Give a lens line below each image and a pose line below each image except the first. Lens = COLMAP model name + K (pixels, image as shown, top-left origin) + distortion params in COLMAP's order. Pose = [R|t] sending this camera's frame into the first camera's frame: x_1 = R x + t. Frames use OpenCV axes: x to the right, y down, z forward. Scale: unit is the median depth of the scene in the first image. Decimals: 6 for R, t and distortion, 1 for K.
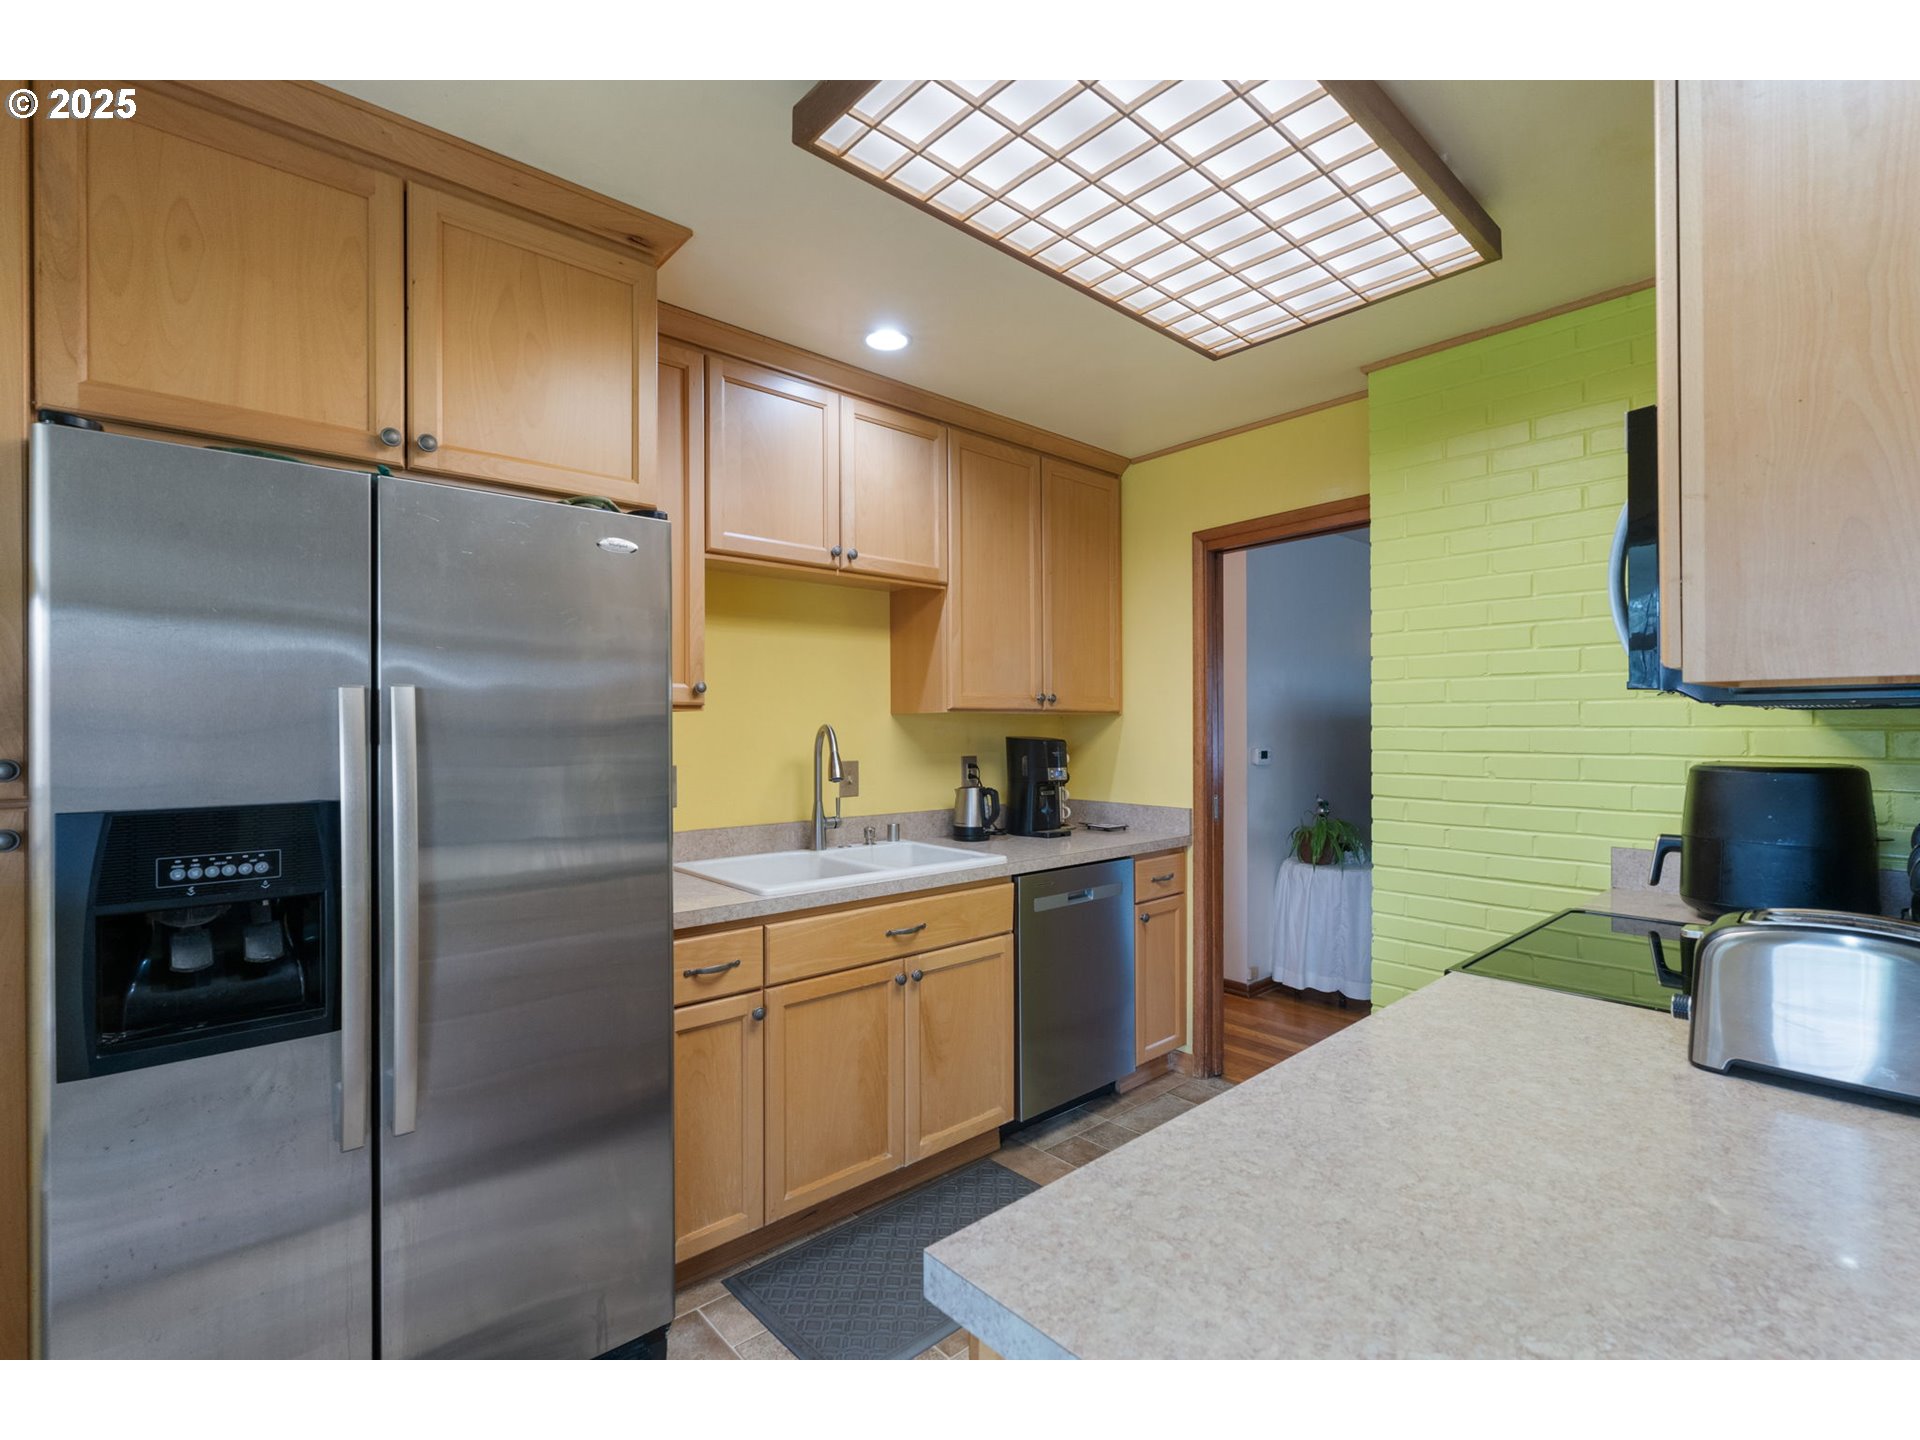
lens RADIAL K [[869.7, 0, 931.7], [0, 869.7, 726.2], [0, 0, 1]] dist [-0.004912, 0.000798]
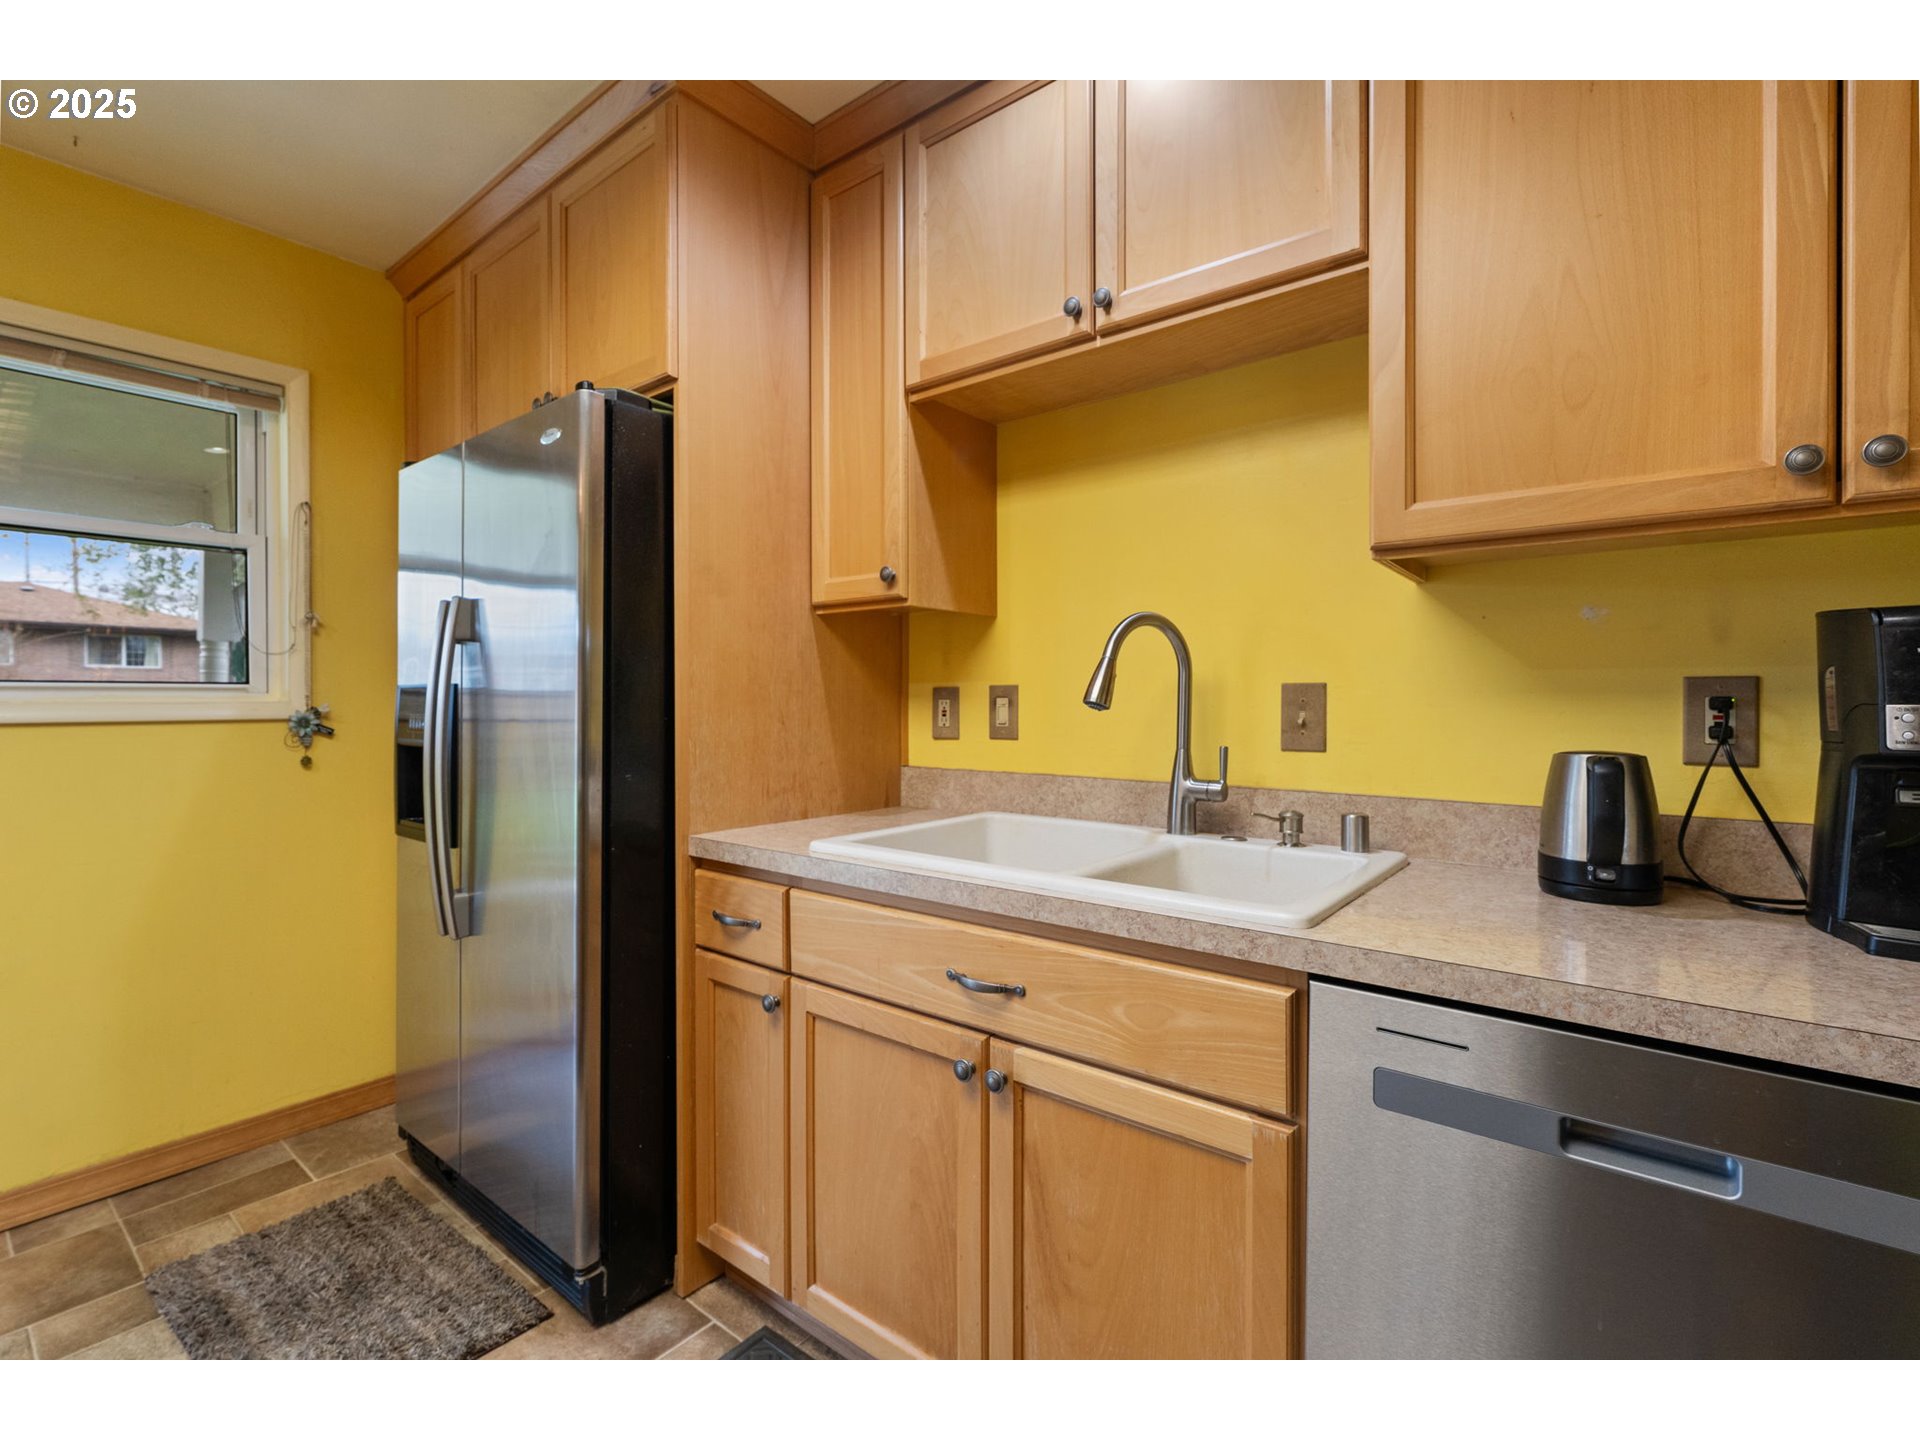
lens RADIAL K [[869.7, 0, 965.2], [0, 869.7, 706.1], [0, 0, 1]] dist [-0.004912, 0.000798]
pose [[0.179538, 0.006948, -0.983727, 0.498167], [-0.002566, 0.999975, 0.006594, 0.066831], [0.983748, 0.001340, 0.179551, 0.926566]]
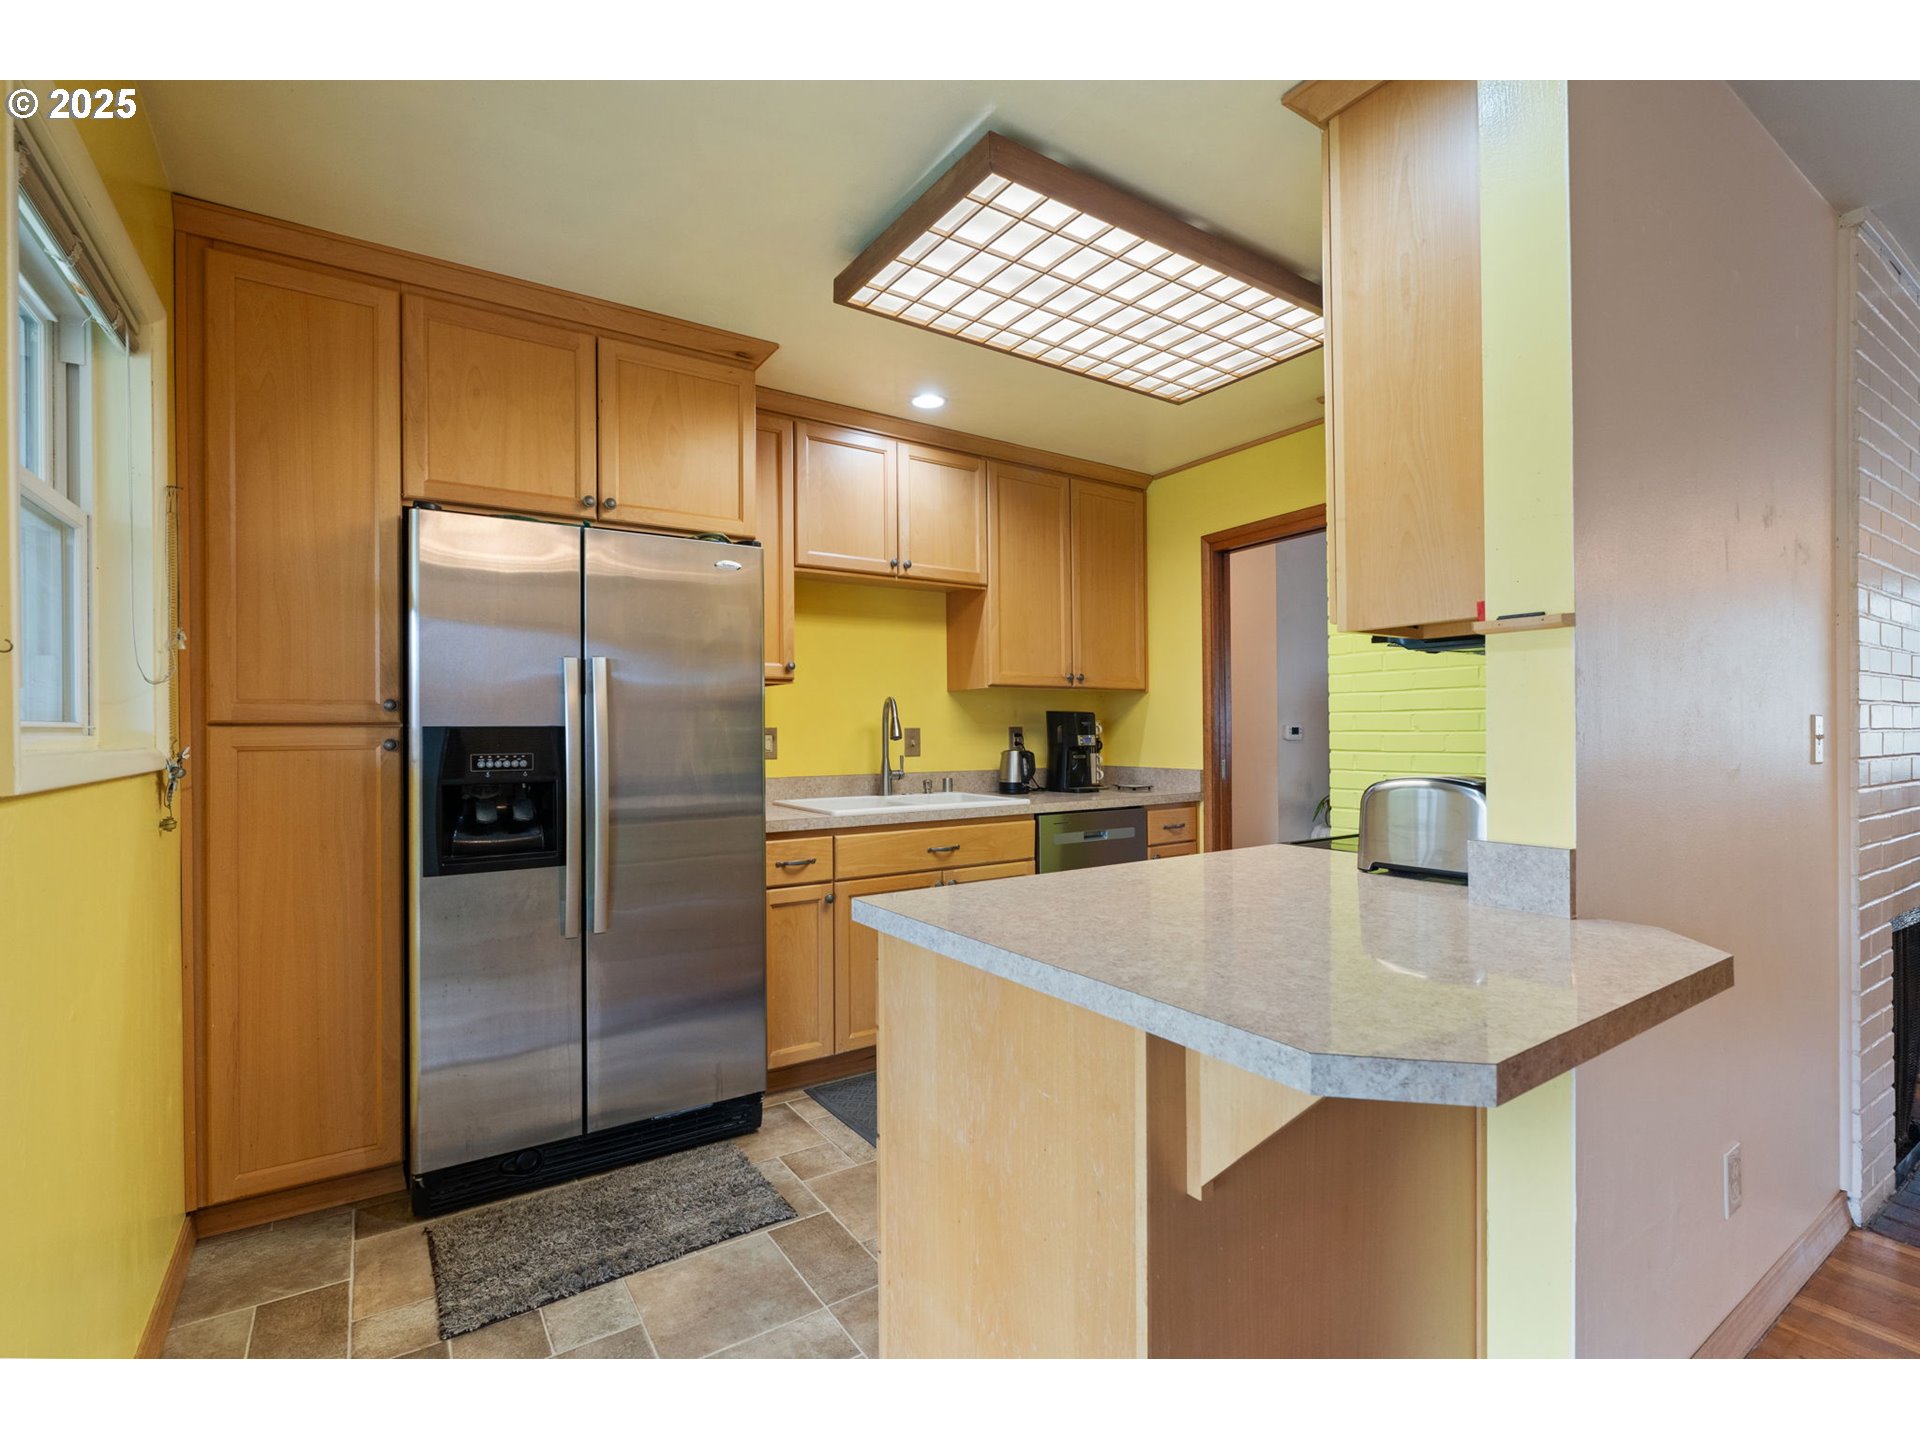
lens RADIAL K [[869.7, 0, 927.7], [0, 869.7, 727.5], [0, 0, 1]] dist [-0.004912, 0.000798]
pose [[0.989667, -0.003102, -0.143351, 0.140852], [0.002815, 0.999994, -0.002207, 0.055441], [0.143357, 0.001780, 0.989669, -0.316875]]
